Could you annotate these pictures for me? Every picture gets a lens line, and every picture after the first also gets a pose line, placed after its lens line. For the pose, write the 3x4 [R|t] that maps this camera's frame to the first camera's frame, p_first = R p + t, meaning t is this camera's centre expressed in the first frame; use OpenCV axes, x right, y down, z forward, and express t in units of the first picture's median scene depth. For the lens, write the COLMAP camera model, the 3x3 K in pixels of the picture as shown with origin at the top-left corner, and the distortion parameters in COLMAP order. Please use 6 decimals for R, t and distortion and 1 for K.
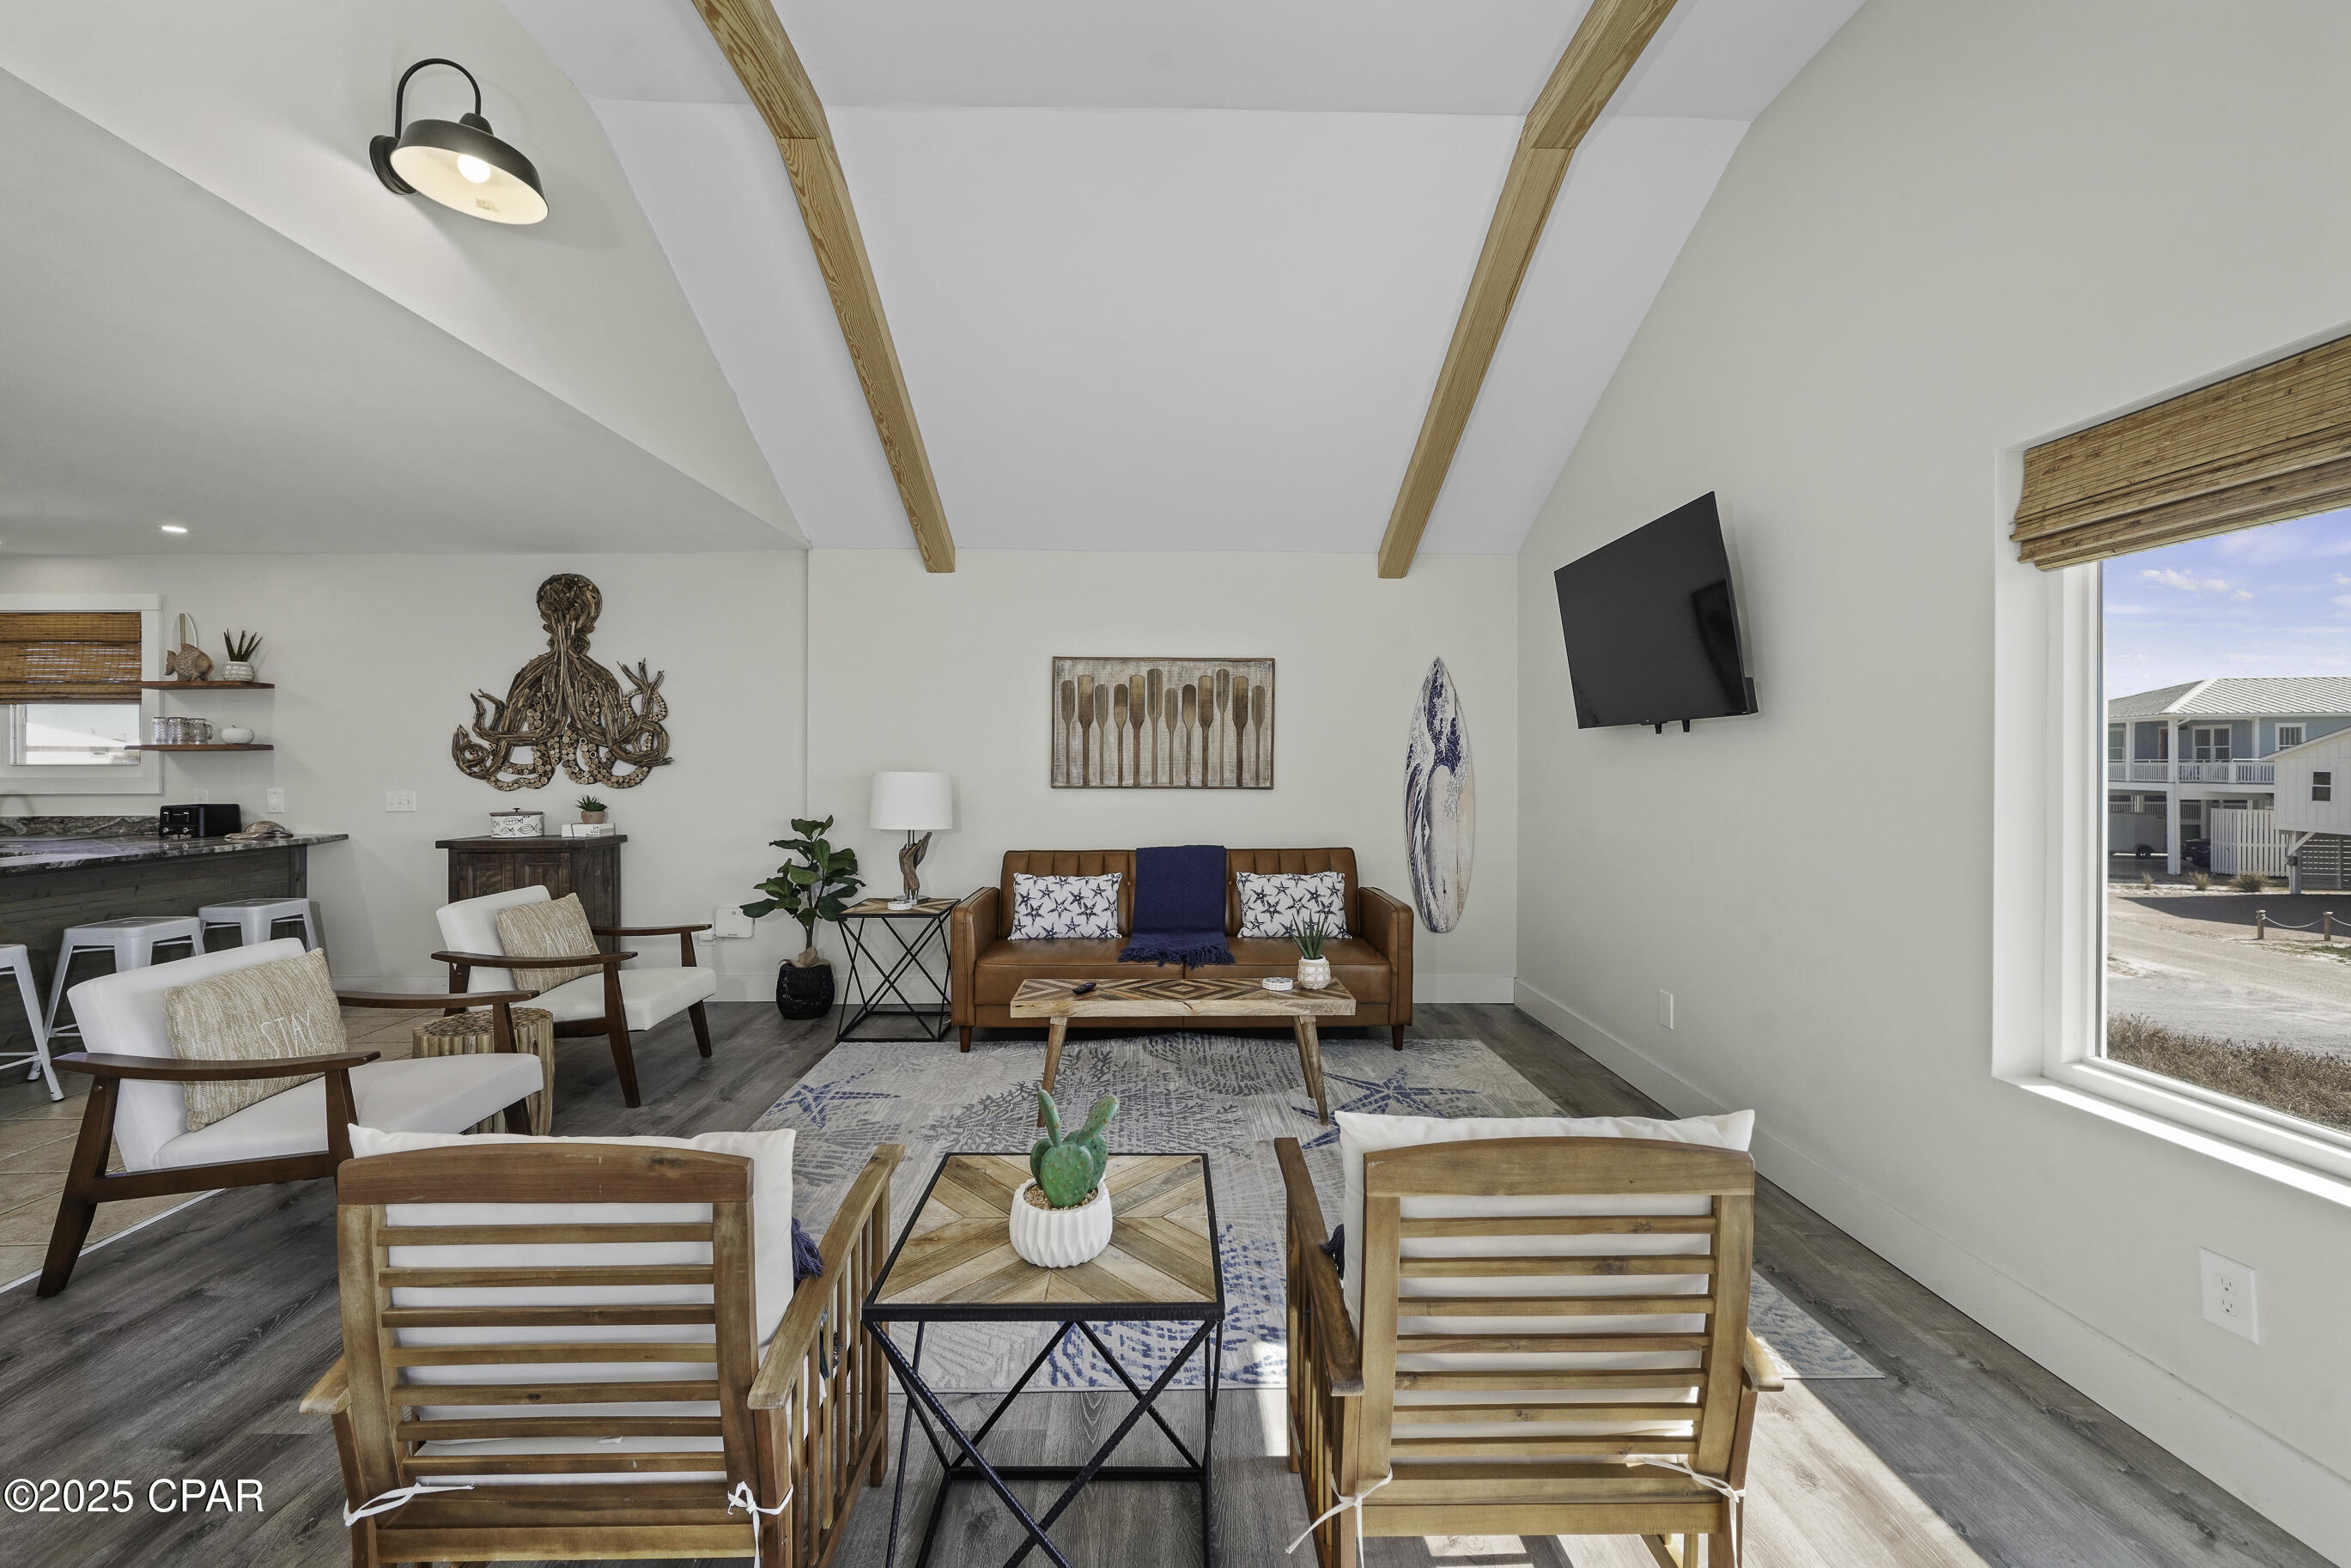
lens RADIAL K [[932.9, 0, 1171.3], [0, 932.9, 771.3], [0, 0, 1]] dist [0.001022, 0.000514]
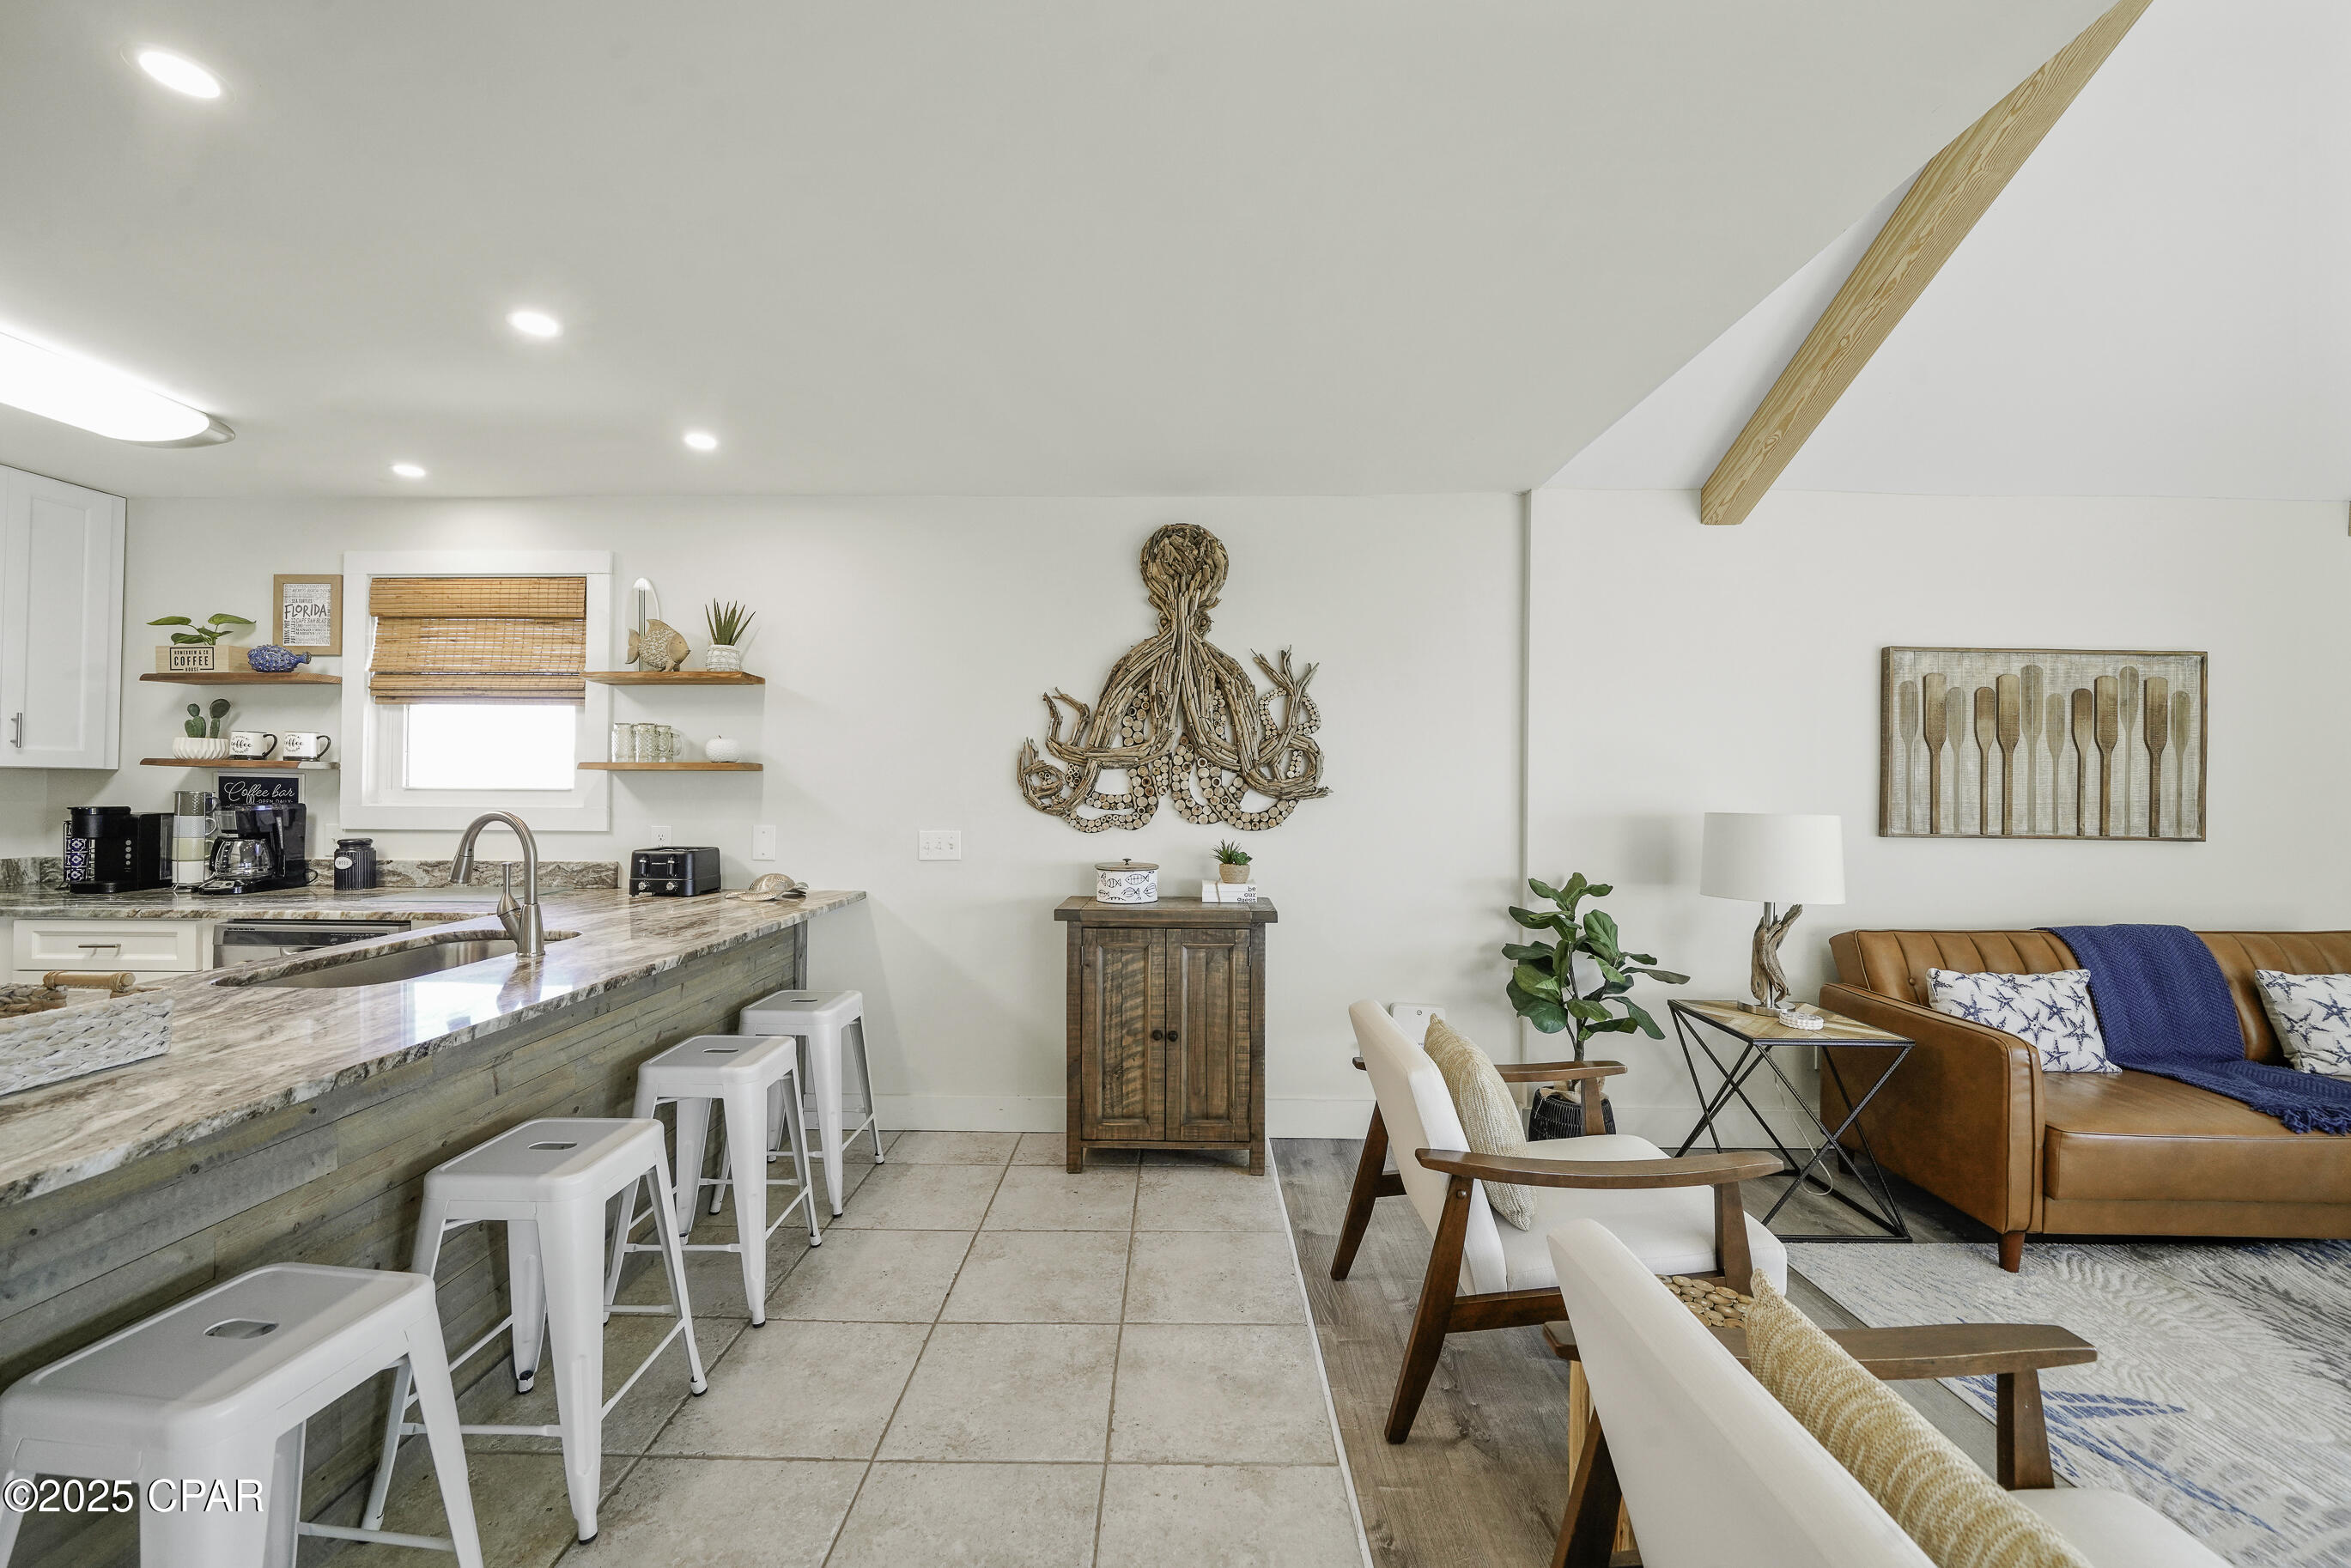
lens RADIAL K [[907.3, 0, 1176.1], [0, 907.3, 781.1], [0, 0, 1]] dist [-0.009099, -0.000083]
pose [[0.999777, 0.008910, -0.019133, -0.637936], [-0.009100, 0.999910, -0.009859, -0.011757], [0.019044, 0.010031, 0.999768, 0.322207]]
